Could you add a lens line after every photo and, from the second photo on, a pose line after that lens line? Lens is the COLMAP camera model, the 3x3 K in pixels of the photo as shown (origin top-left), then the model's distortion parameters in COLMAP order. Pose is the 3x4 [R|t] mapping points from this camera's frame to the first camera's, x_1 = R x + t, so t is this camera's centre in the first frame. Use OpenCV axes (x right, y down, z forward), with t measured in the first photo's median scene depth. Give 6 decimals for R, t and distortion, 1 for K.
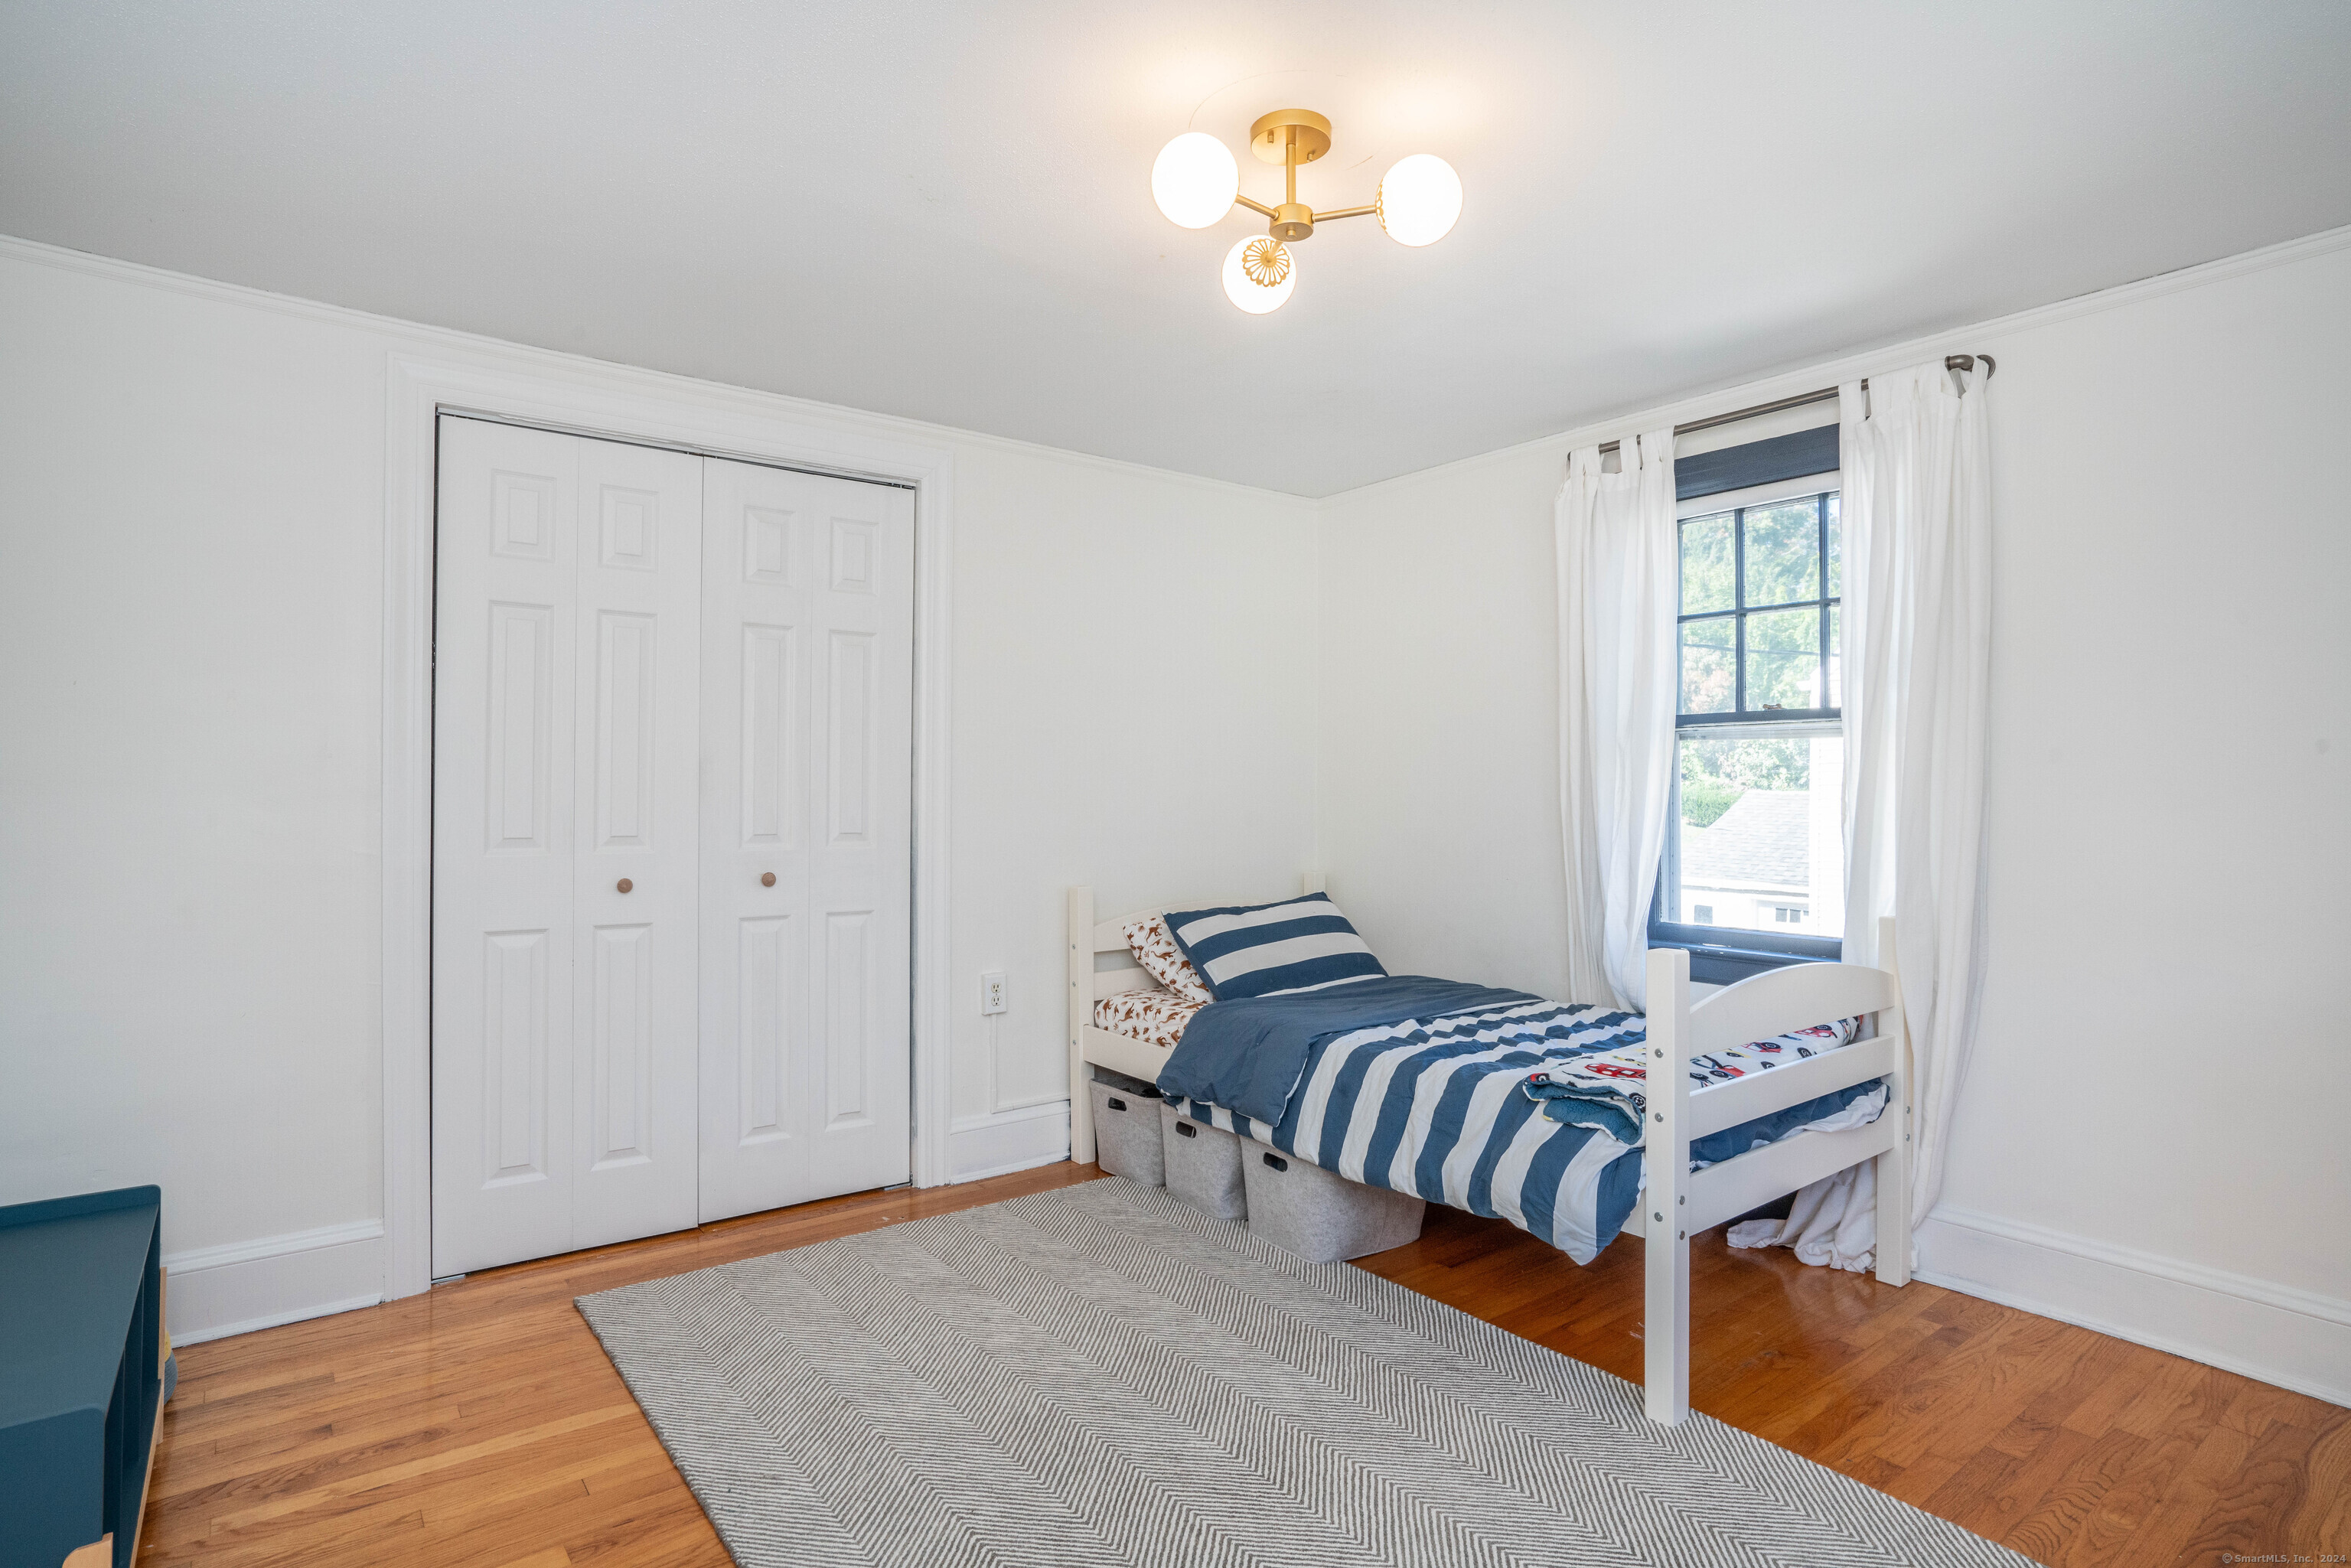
lens RADIAL K [[1220.4, 0, 1172.0], [0, 1220.4, 785.0], [0, 0, 1]] dist [-0.004307, 0.000724]
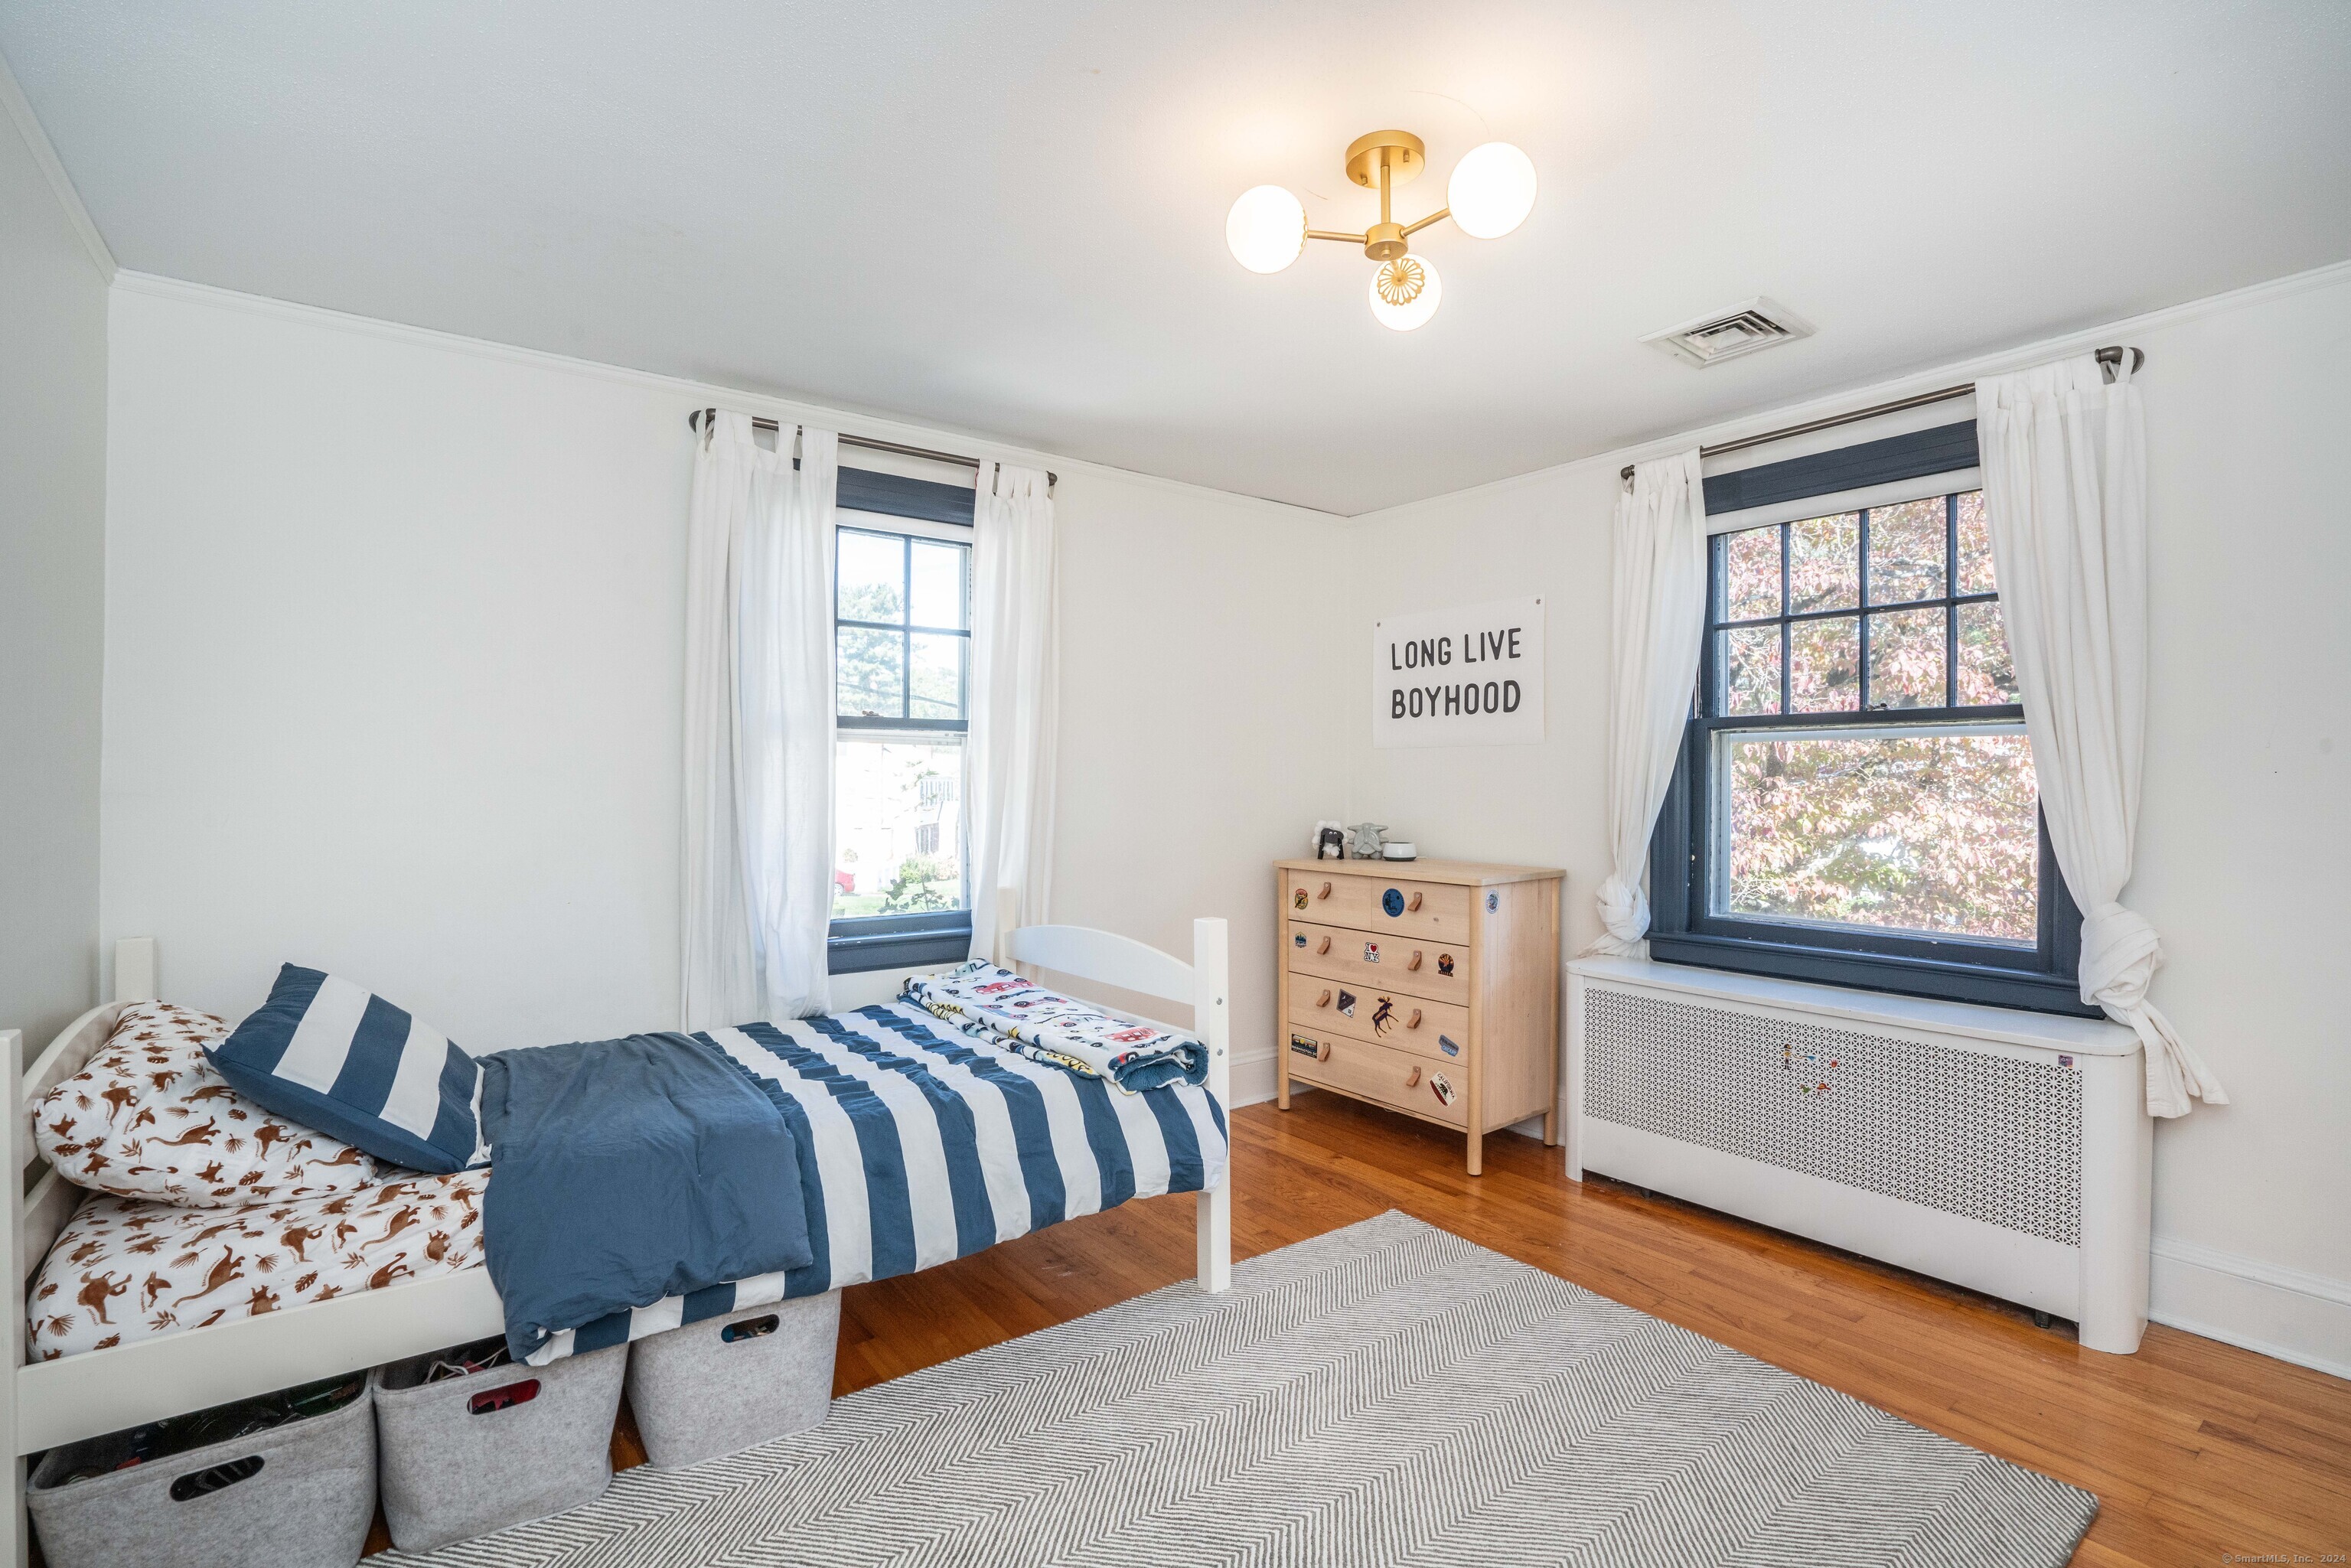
lens RADIAL K [[1085.9, 0, 1165.9], [0, 1085.9, 778.5], [0, 0, 1]] dist [-0.019252, 0.002686]
pose [[0.032984, -0.003371, 0.999450, -0.488433], [-0.003070, 0.999989, 0.003474, -0.008090], [-0.999451, -0.003182, 0.032974, 0.693557]]
